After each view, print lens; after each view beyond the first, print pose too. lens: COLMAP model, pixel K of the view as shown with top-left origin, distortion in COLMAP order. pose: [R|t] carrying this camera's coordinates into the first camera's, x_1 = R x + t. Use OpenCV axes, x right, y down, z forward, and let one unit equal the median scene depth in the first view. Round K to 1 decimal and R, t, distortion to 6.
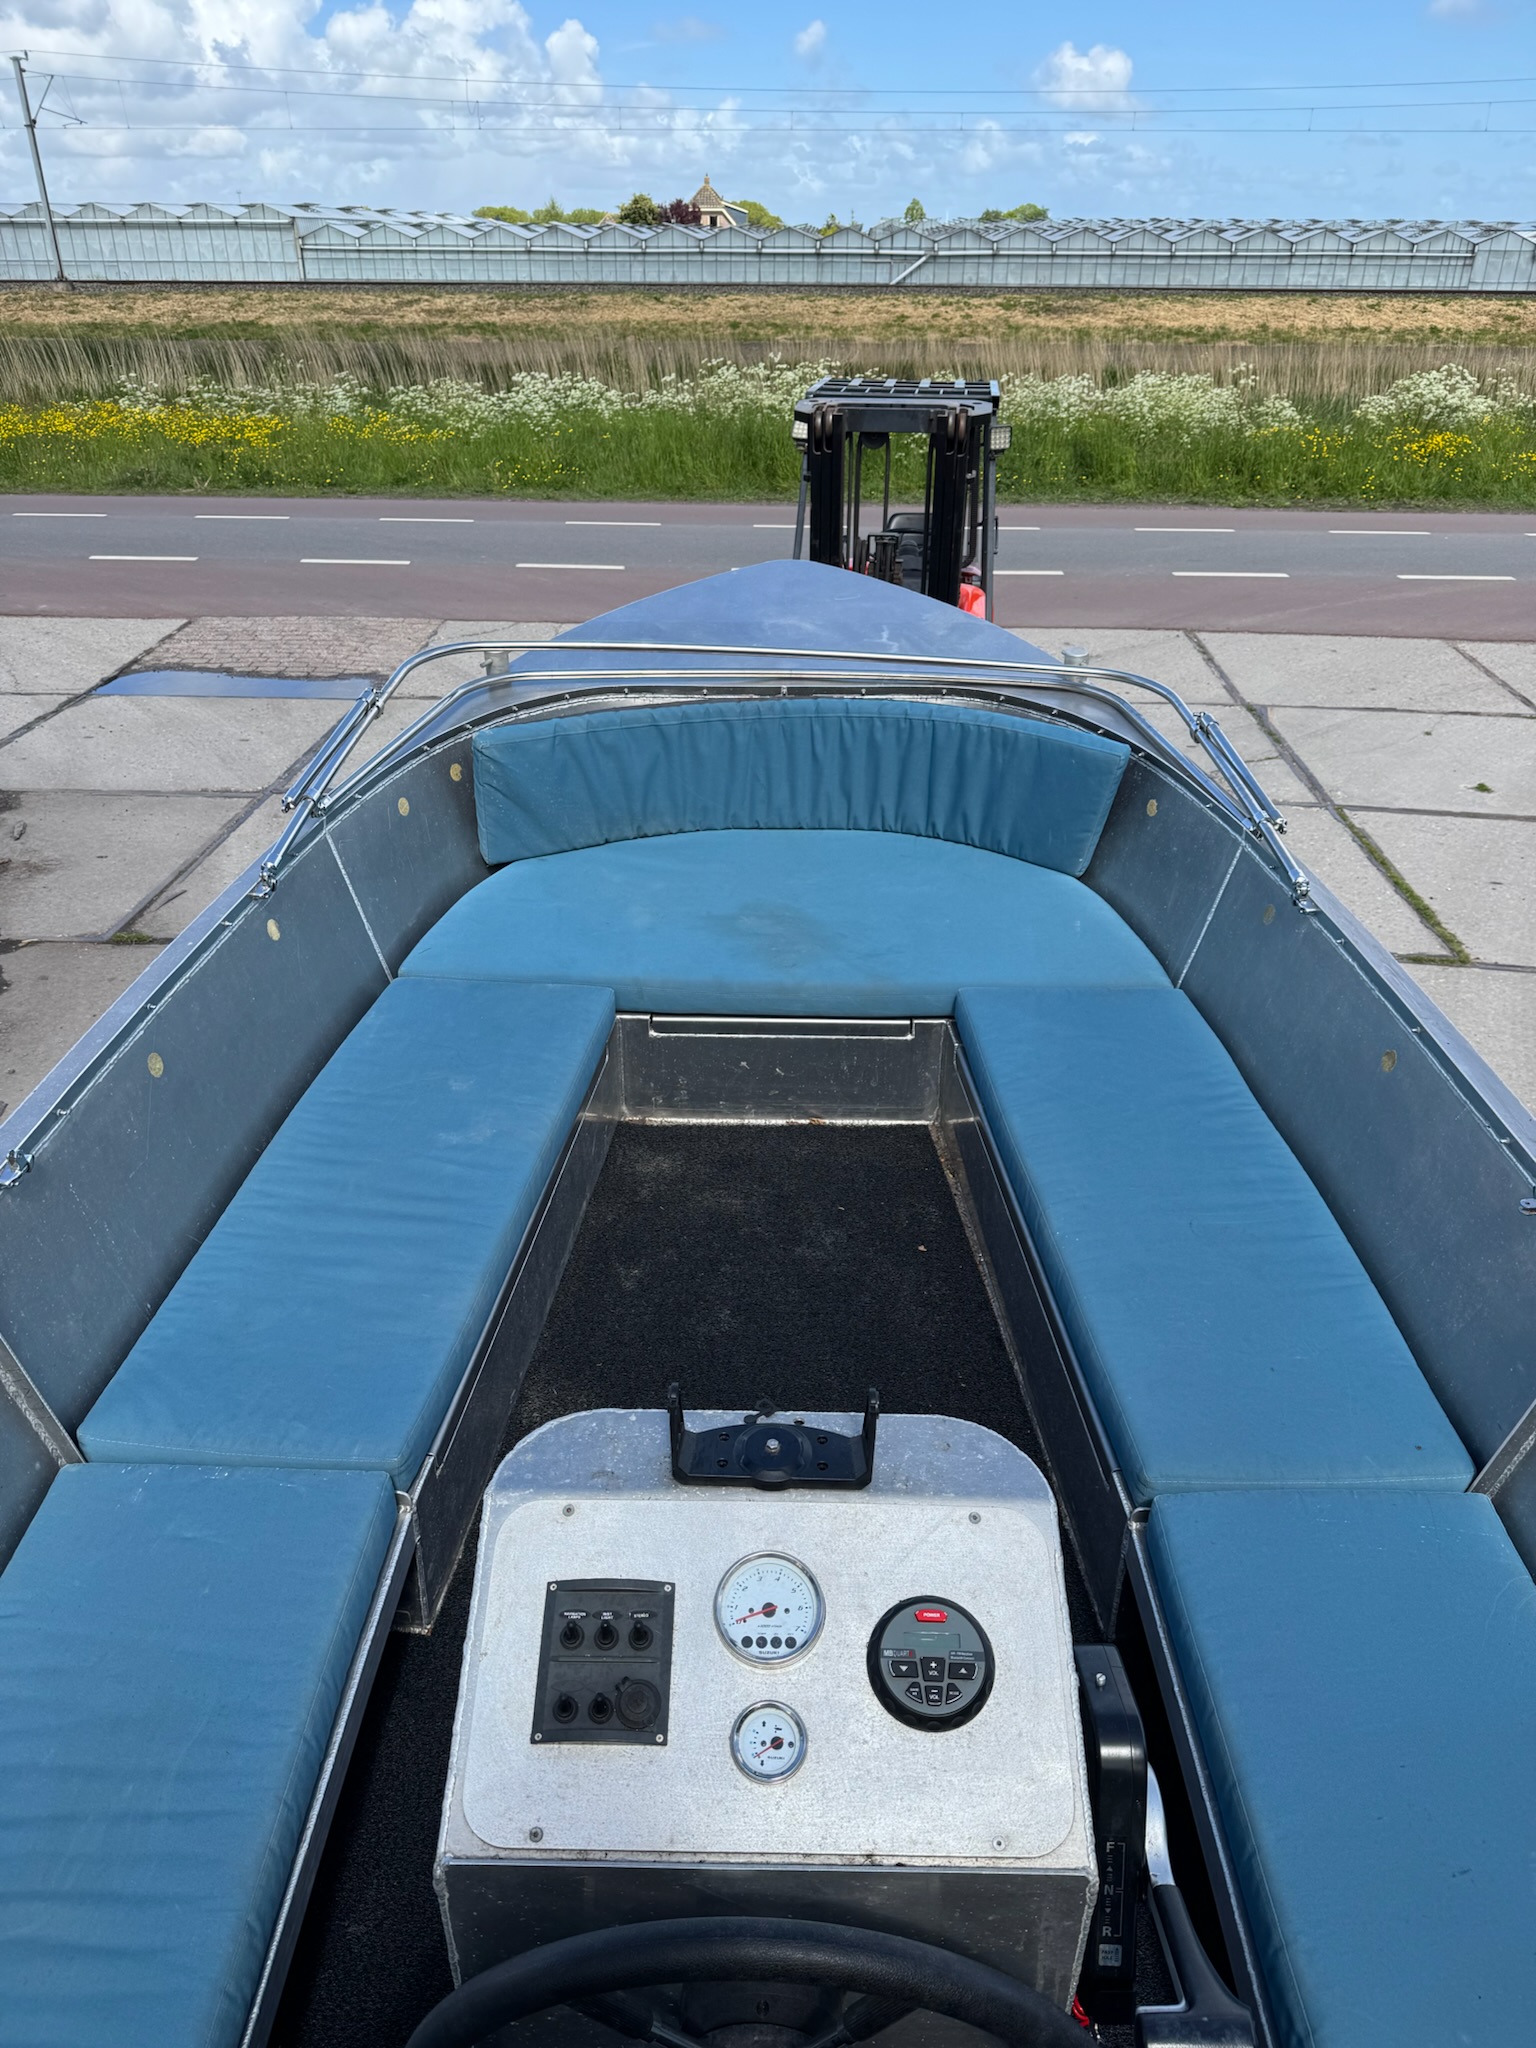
lens RADIAL K [[1452.0, 0, 773.3], [0, 1452.0, 1006.4], [0, 0, 1]] dist [0.024851, -0.036628]
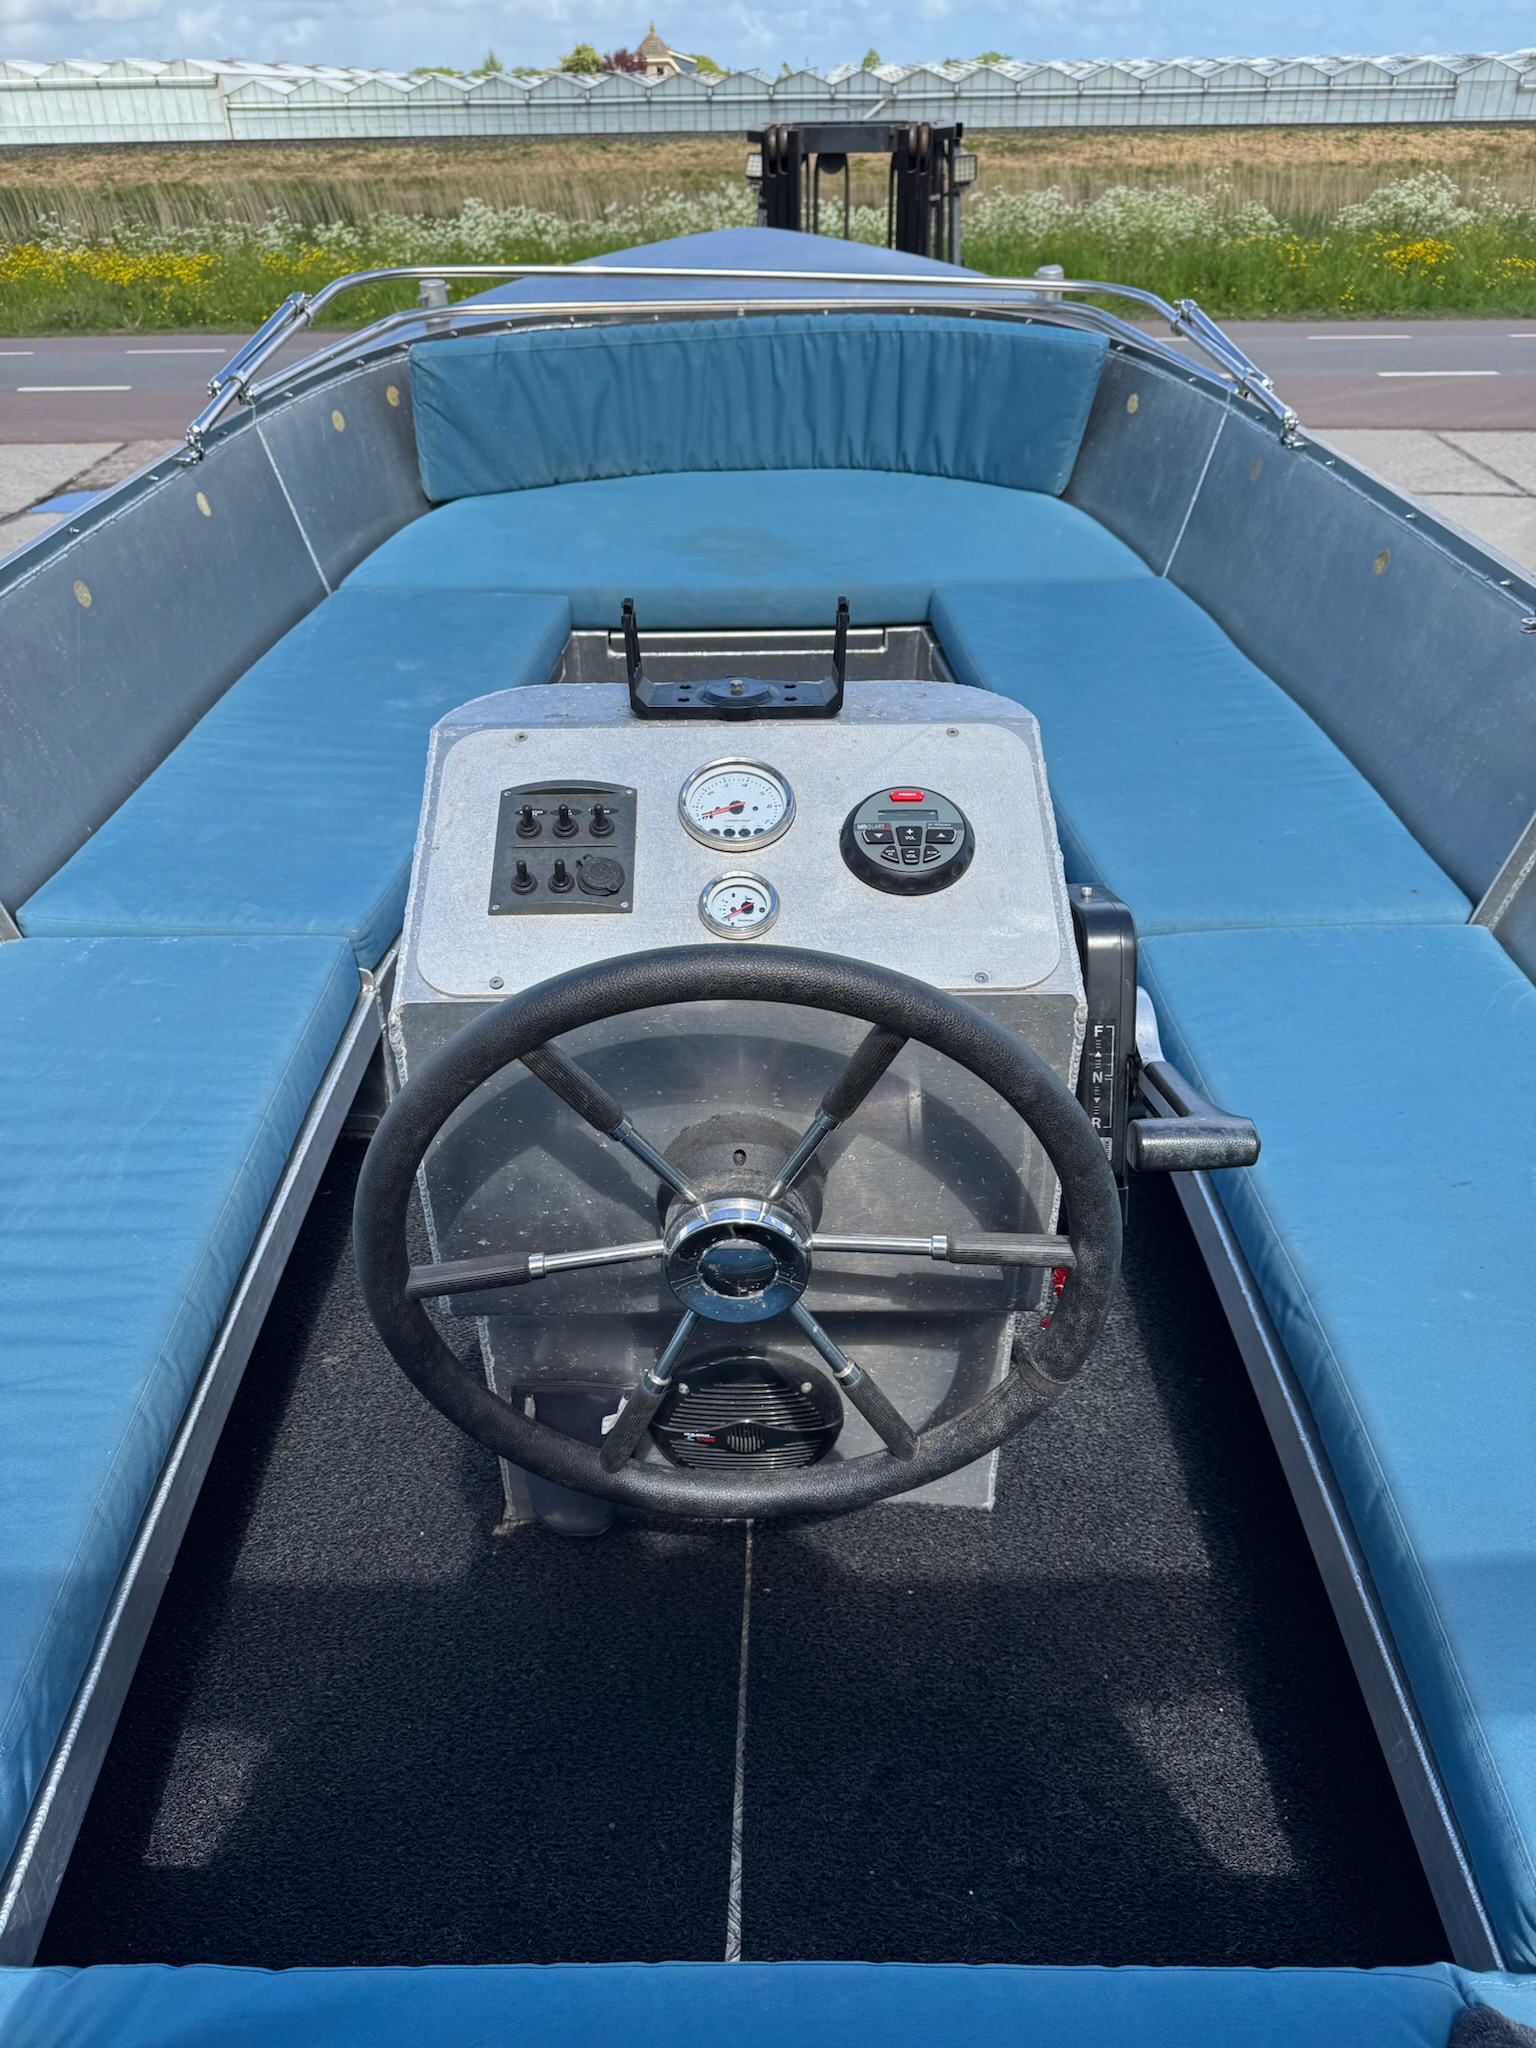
lens RADIAL K [[1452.0, 0, 762.0], [0, 1452.0, 1029.1], [0, 0, 1]] dist [0.024851, -0.036628]
pose [[0.999600, -0.026930, 0.008607, 0.000581], [0.026117, 0.996151, 0.083671, 0.091519], [-0.010827, -0.083412, 0.996456, 0.011920]]
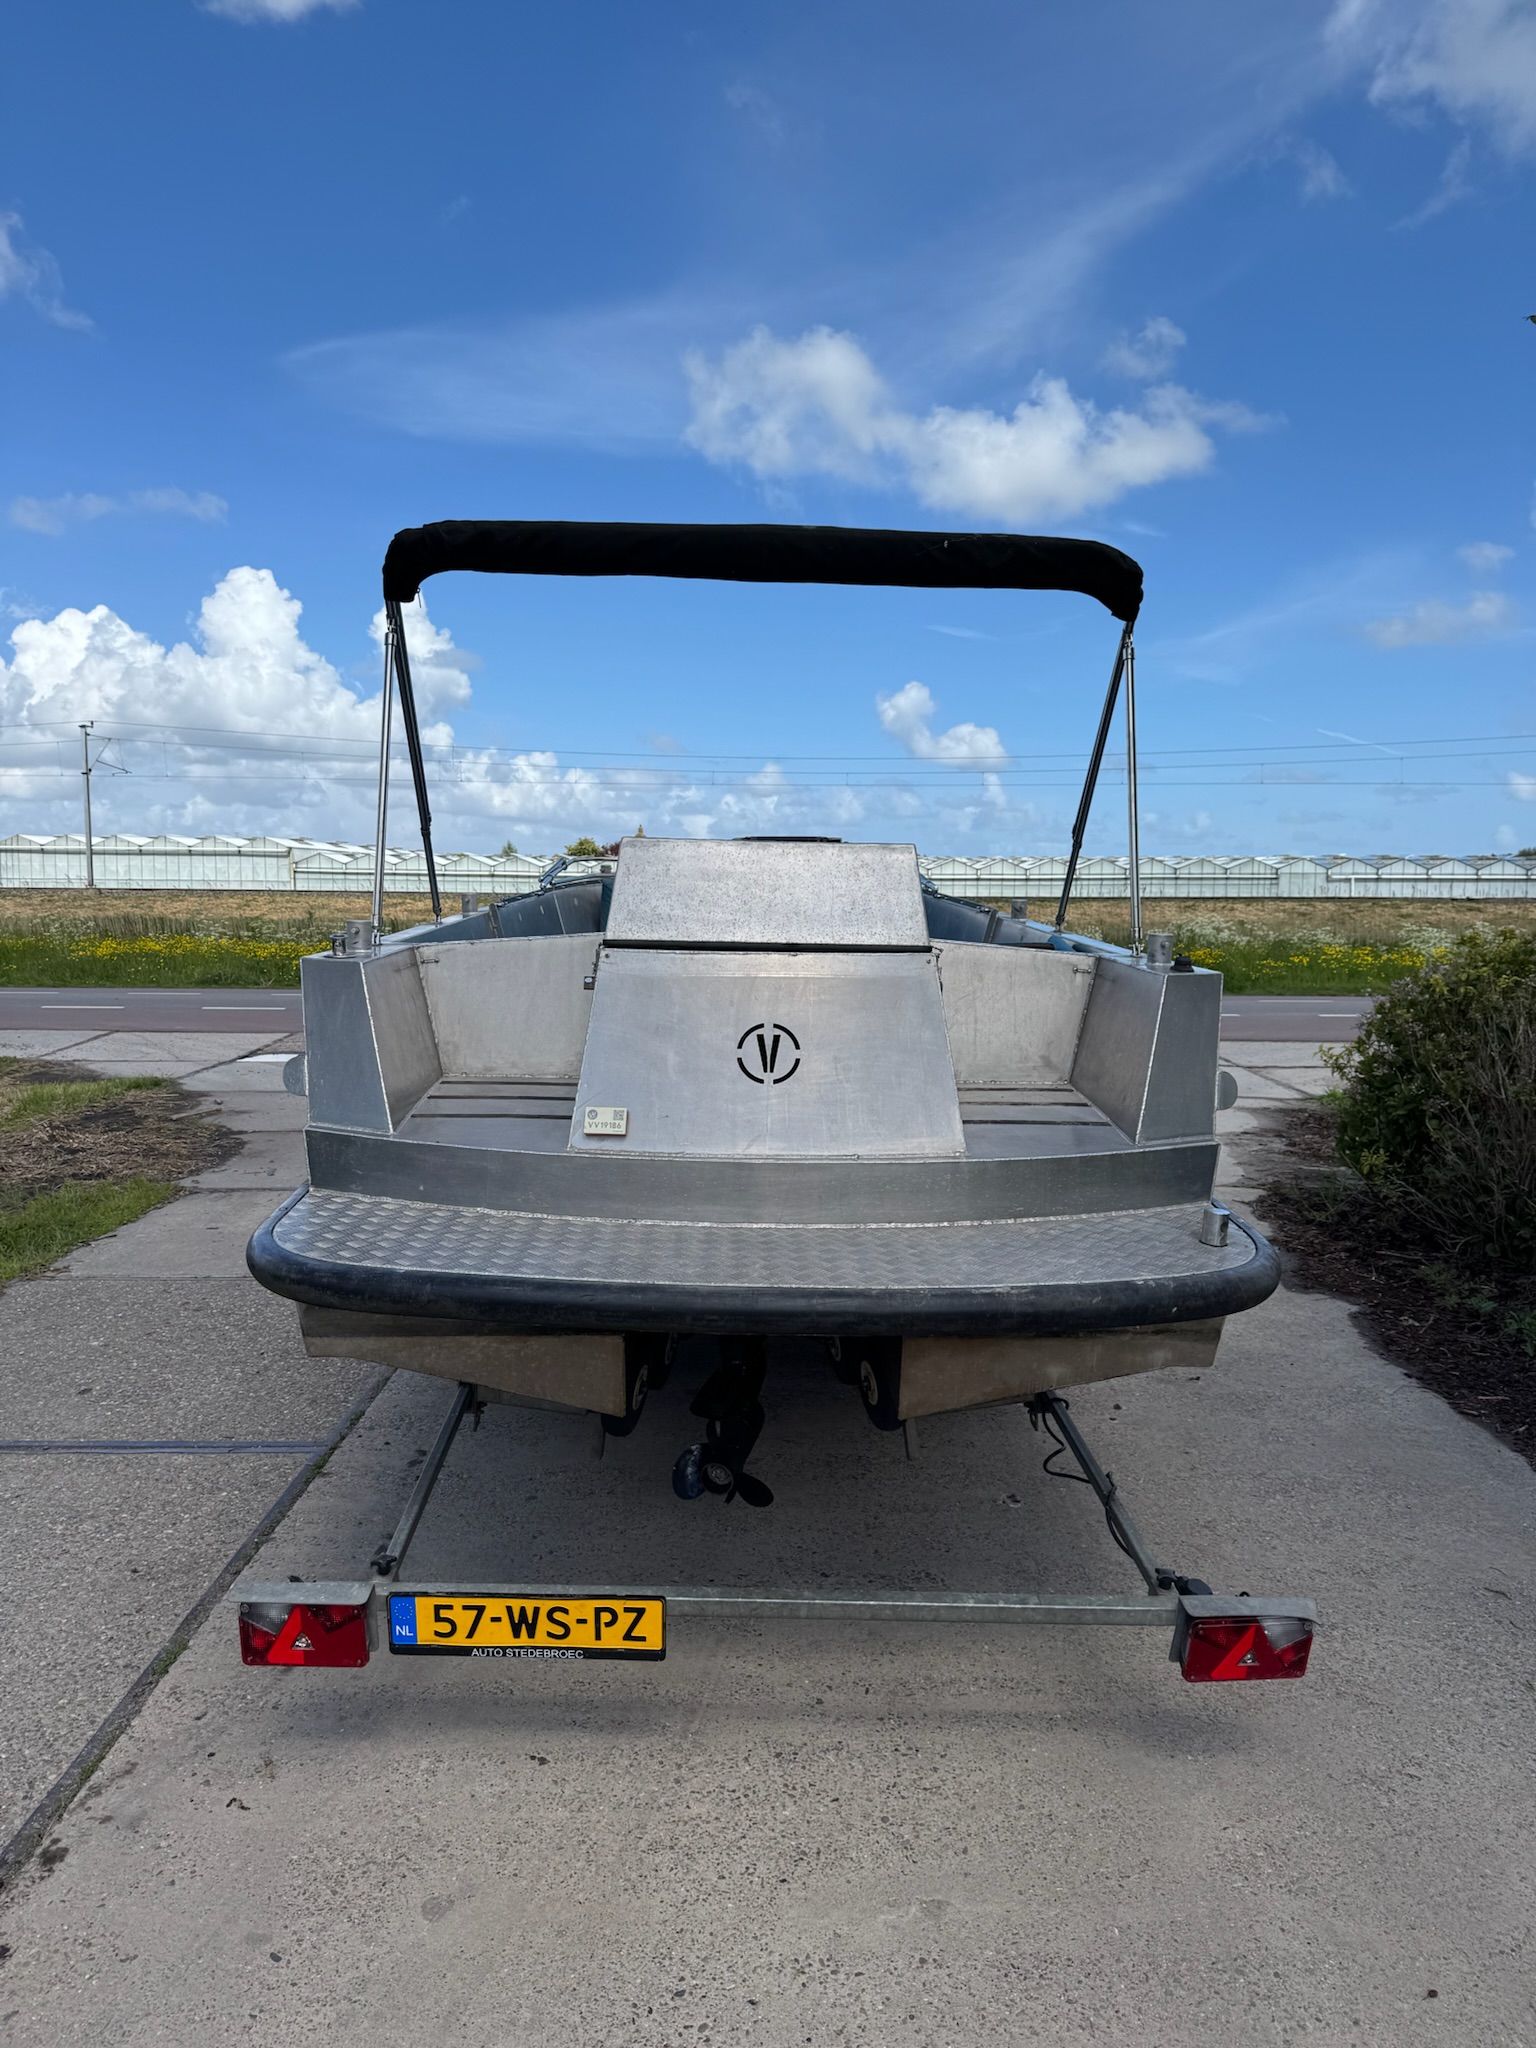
lens RADIAL K [[1452.0, 0, 767.7], [0, 1452.0, 1023.5], [0, 0, 1]] dist [0.024851, -0.036628]
pose [[0.998818, 0.000137, 0.048611, -0.029333], [0.018277, 0.925569, -0.378138, 0.470589], [-0.045044, 0.378579, 0.924472, -0.546297]]
